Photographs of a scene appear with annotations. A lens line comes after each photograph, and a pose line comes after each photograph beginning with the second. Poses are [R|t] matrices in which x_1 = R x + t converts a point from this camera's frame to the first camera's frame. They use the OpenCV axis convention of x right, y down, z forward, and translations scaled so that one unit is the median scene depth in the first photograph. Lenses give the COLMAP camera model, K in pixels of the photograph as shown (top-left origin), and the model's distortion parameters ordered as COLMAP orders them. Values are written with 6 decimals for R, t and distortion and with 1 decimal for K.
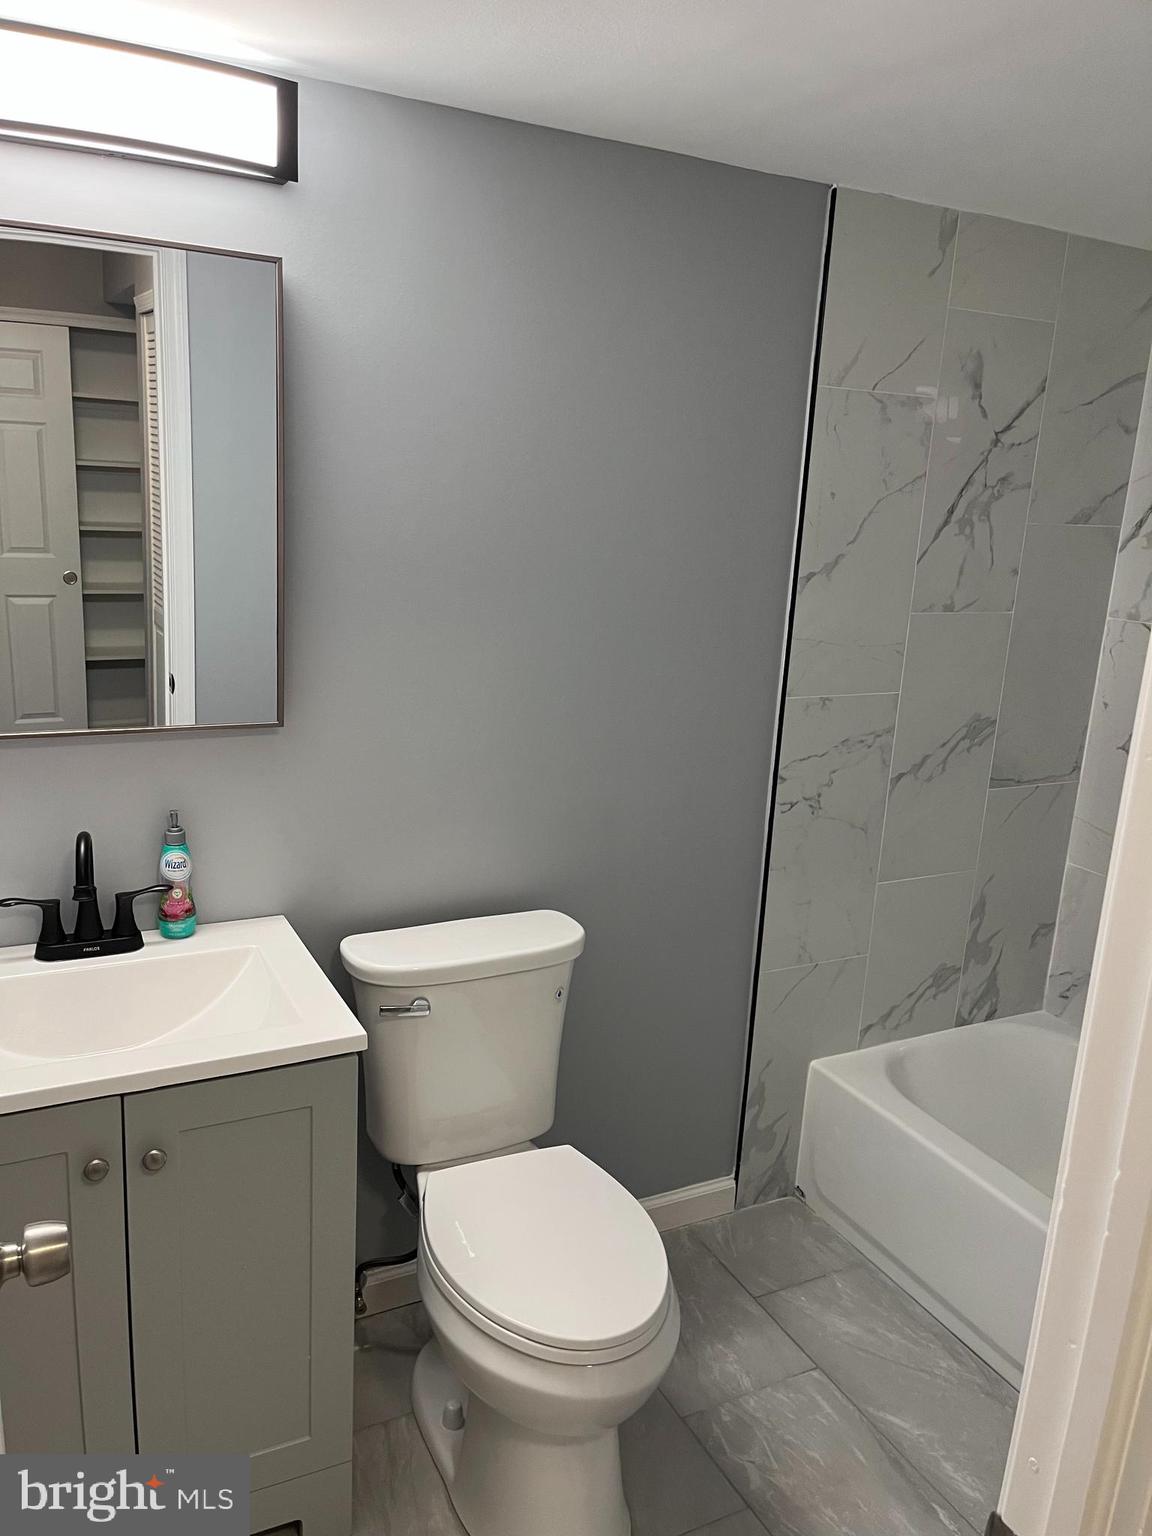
lens RADIAL K [[1161.1, 0, 574.5], [0, 1161.1, 767.6], [0, 0, 1]] dist [0.025057, -0.015130]
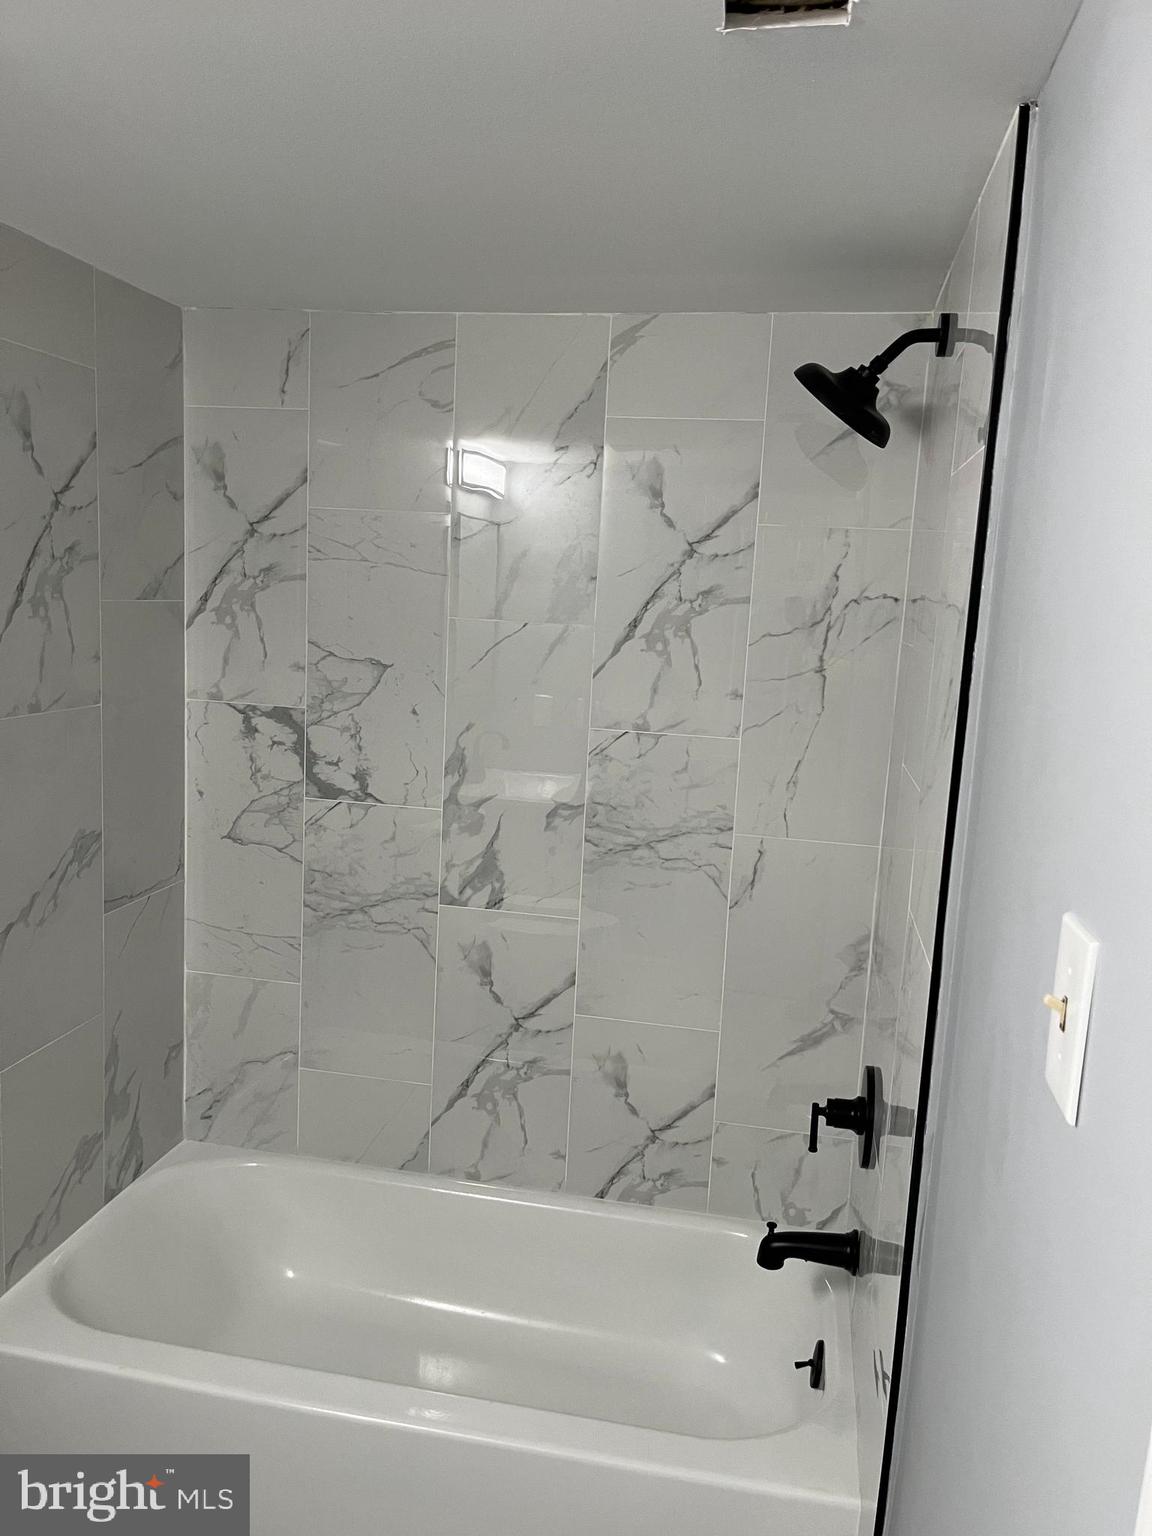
lens RADIAL K [[1161.1, 0, 579.0], [0, 1161.1, 771.3], [0, 0, 1]] dist [0.025057, -0.015130]
pose [[0.584732, -0.146776, 0.797838, -0.099943], [0.180294, 0.982412, 0.048595, -0.063163], [-0.790938, 0.115431, 0.600910, 0.220094]]
